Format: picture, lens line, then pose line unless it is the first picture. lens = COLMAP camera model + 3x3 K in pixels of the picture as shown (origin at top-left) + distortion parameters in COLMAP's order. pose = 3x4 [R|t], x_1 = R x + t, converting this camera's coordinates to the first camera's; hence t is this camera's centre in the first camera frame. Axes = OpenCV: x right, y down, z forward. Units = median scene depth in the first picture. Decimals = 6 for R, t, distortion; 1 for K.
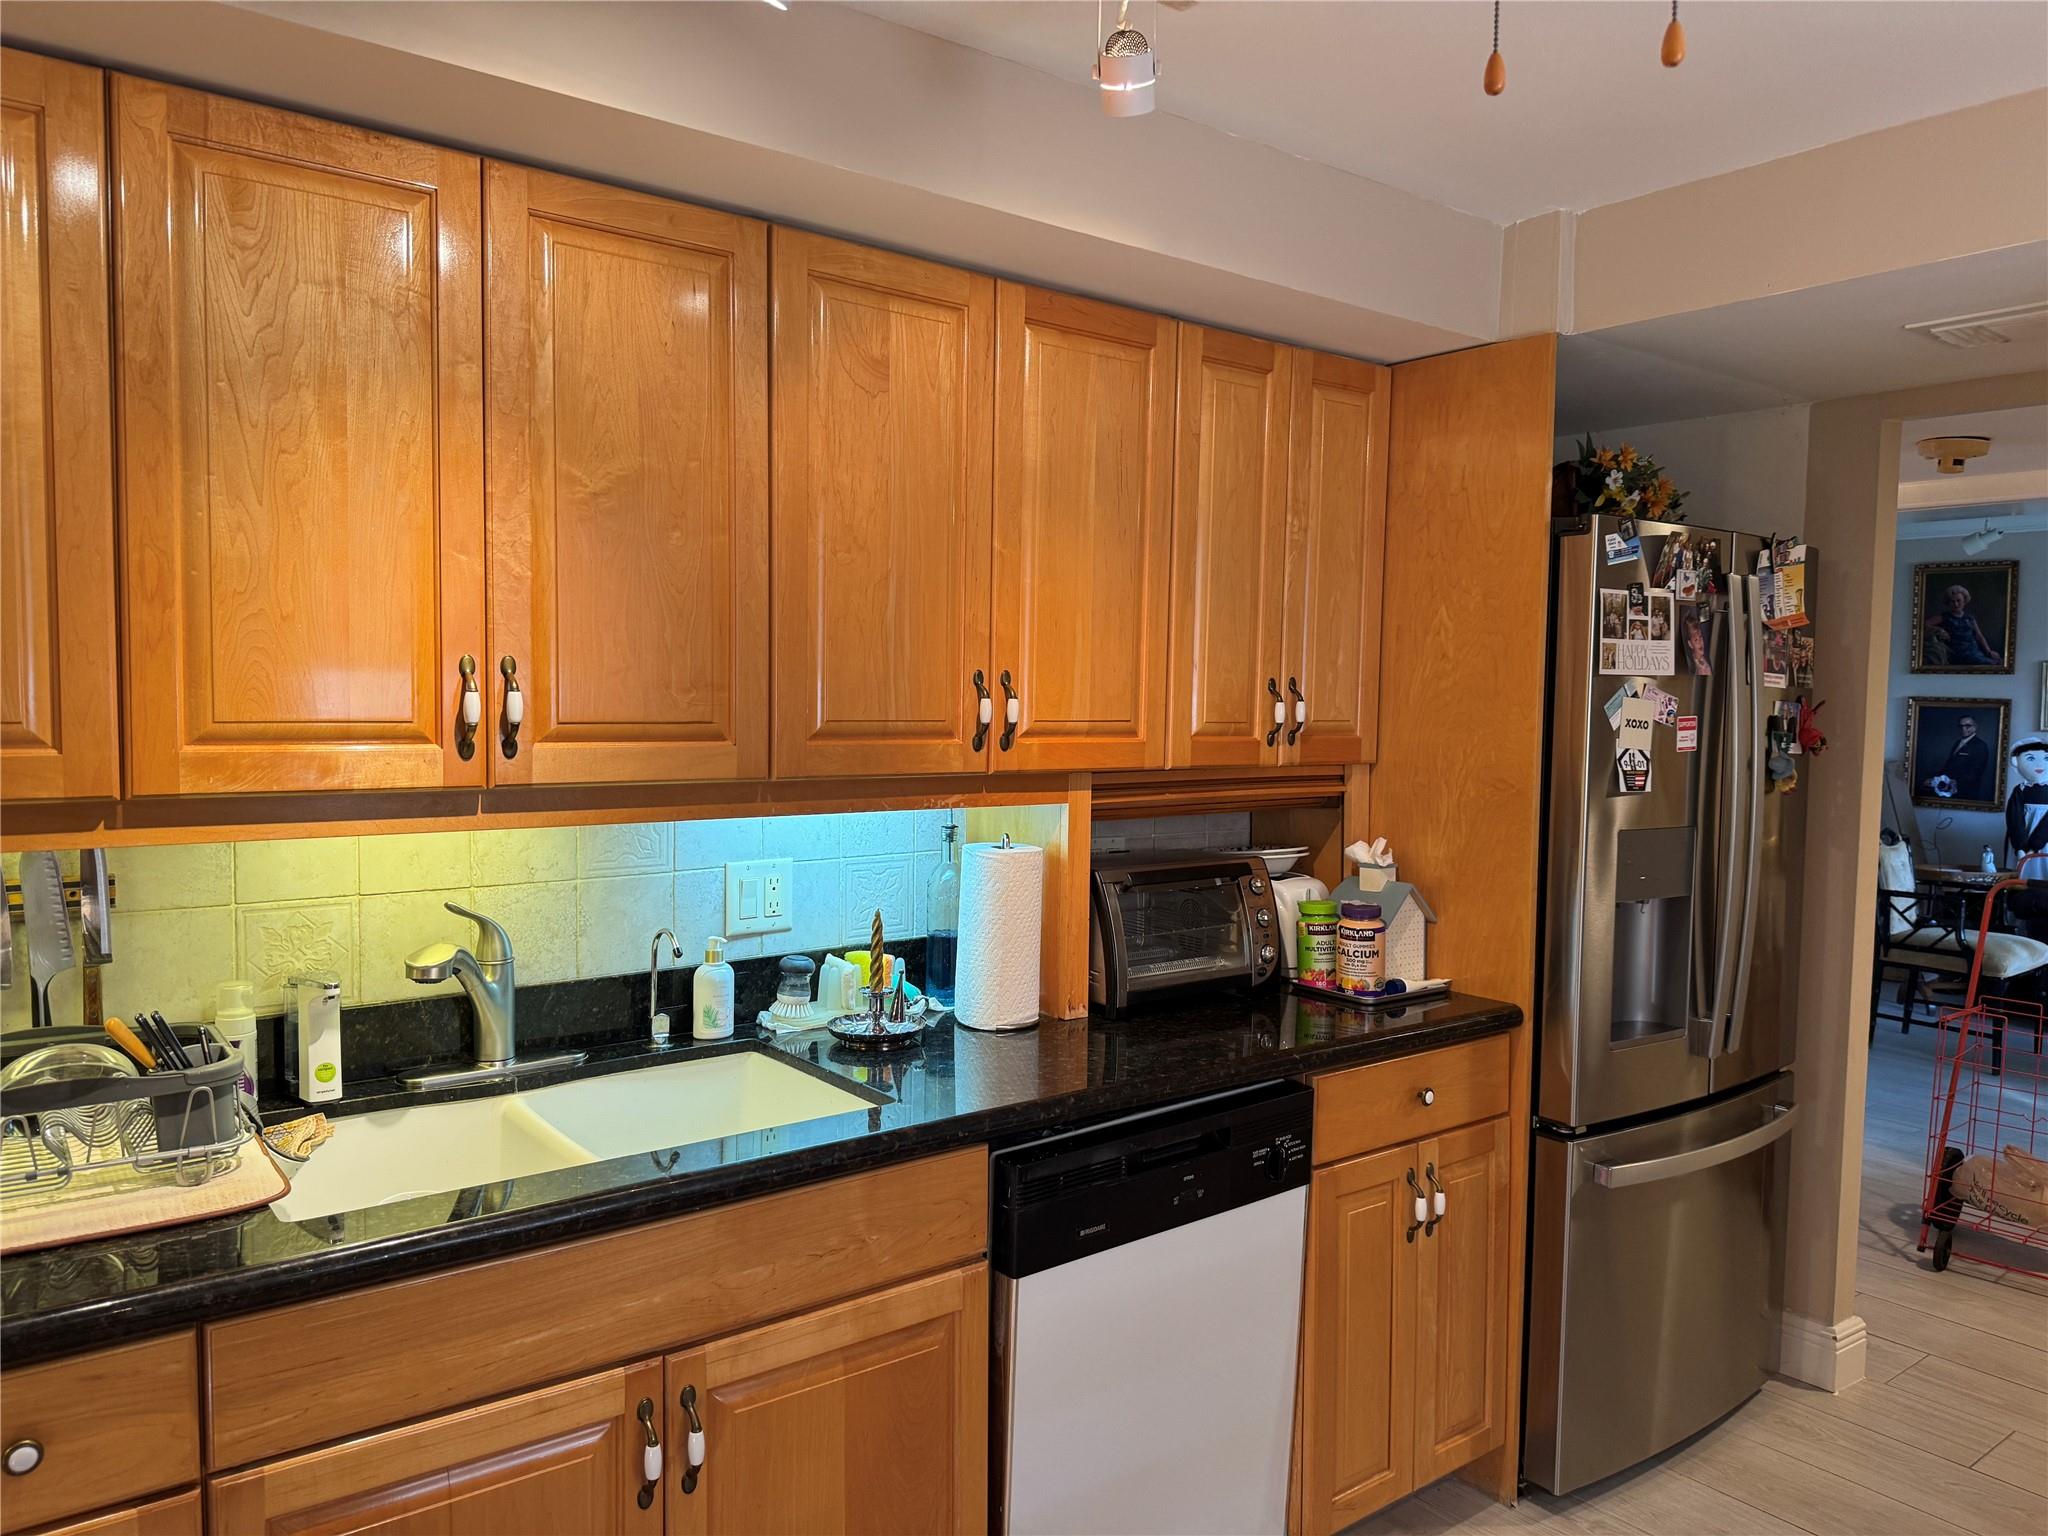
lens RADIAL K [[1463.0, 0, 1024.0], [0, 1463.0, 768.0], [0, 0, 1]] dist [0.074708, -0.102417]
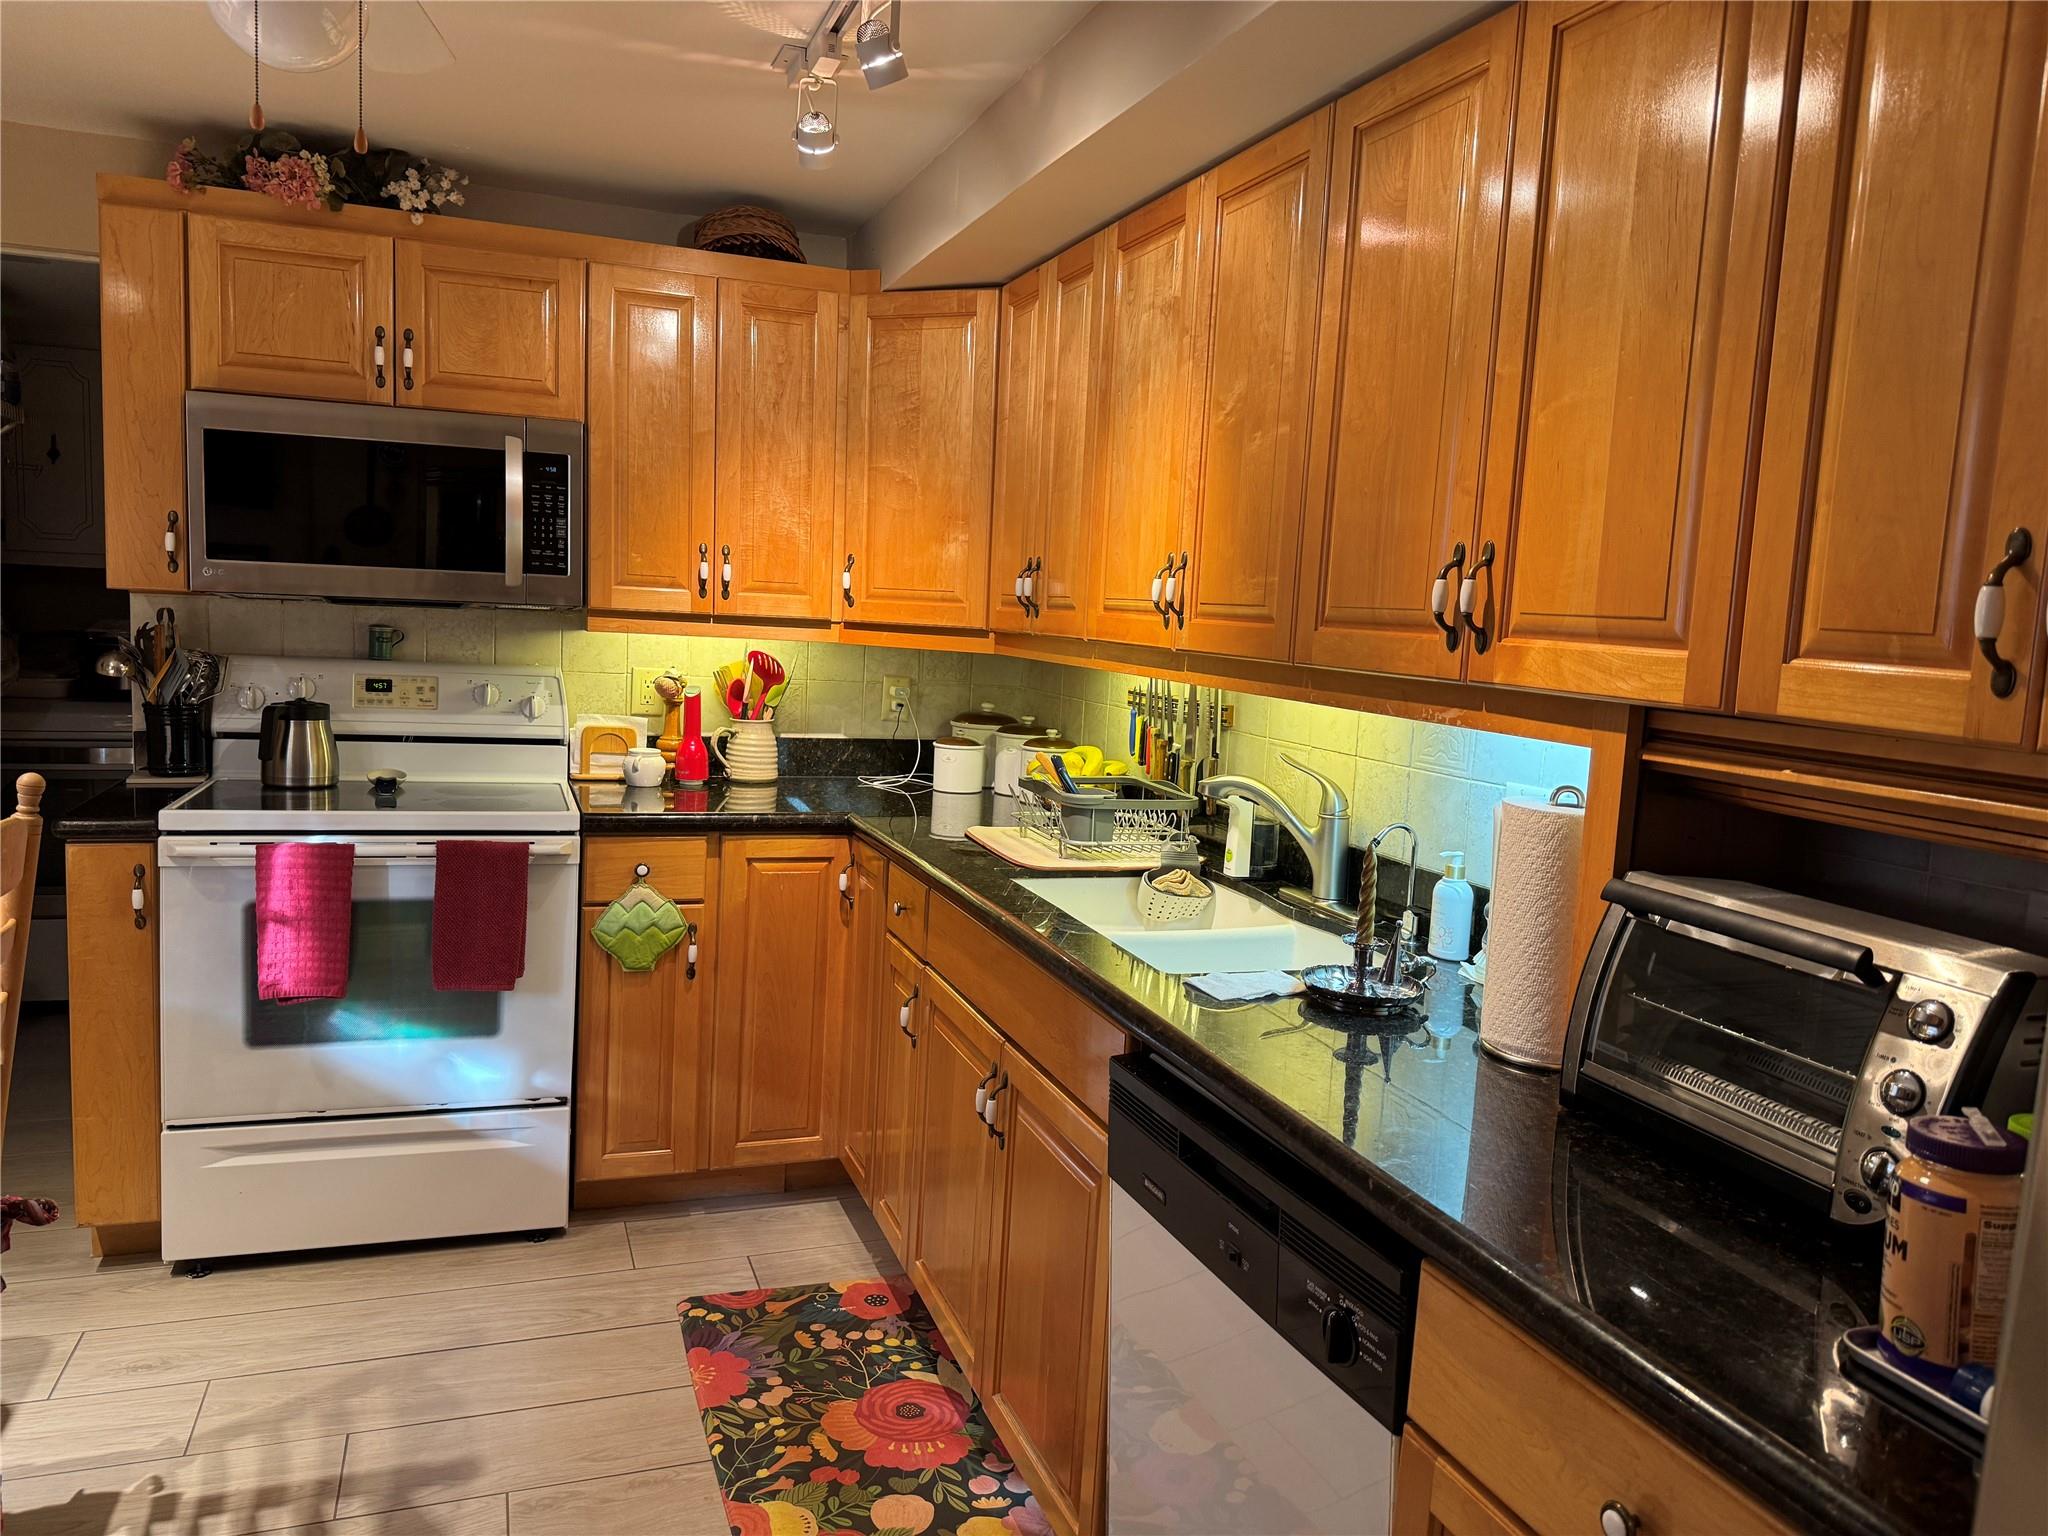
lens RADIAL K [[1463.0, 0, 1024.0], [0, 1463.0, 768.0], [0, 0, 1]] dist [0.074708, -0.102417]
pose [[-0.264705, 0.099029, -0.959231, 0.755656], [-0.076015, 0.989475, 0.123129, -0.028594], [0.961329, 0.105509, -0.254391, 0.987592]]
